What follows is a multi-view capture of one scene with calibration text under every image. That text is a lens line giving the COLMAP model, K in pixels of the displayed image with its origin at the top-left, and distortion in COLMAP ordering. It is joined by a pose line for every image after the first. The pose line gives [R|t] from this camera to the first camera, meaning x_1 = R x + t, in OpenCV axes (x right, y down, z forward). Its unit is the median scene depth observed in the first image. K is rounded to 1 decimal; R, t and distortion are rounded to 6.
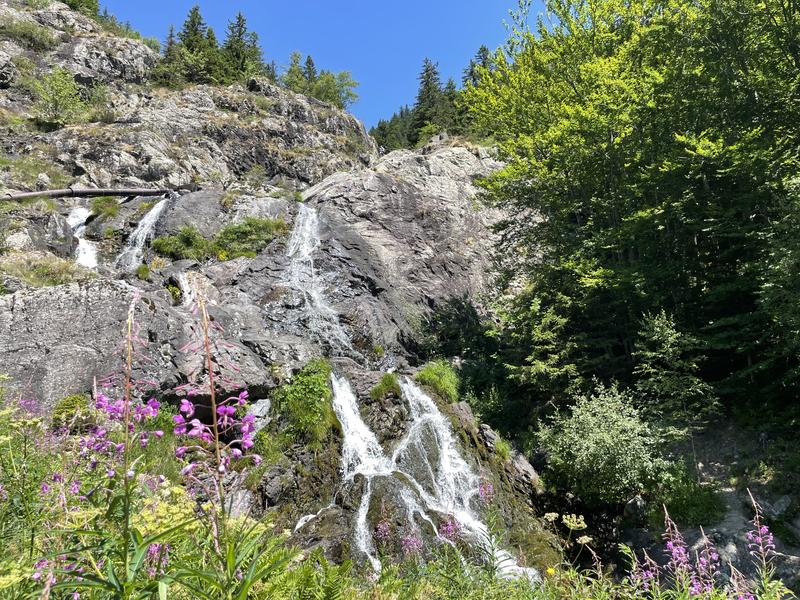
lens RADIAL K [[614.7, 0, 421.6], [0, 614.7, 287.2], [0, 0, 1]] dist [0.088185, -0.115579]
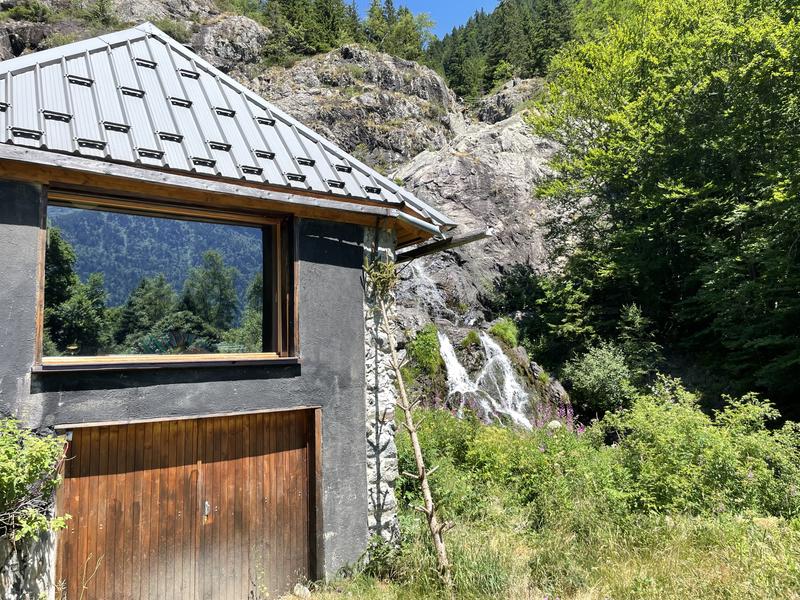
lens RADIAL K [[614.7, 0, 405.4], [0, 614.7, 296.6], [0, 0, 1]] dist [0.088185, -0.115579]
pose [[0.988734, -0.004307, -0.149619, 0.009926], [0.027762, 0.987519, 0.155033, -0.136385], [0.147084, -0.157440, 0.976514, -0.392768]]
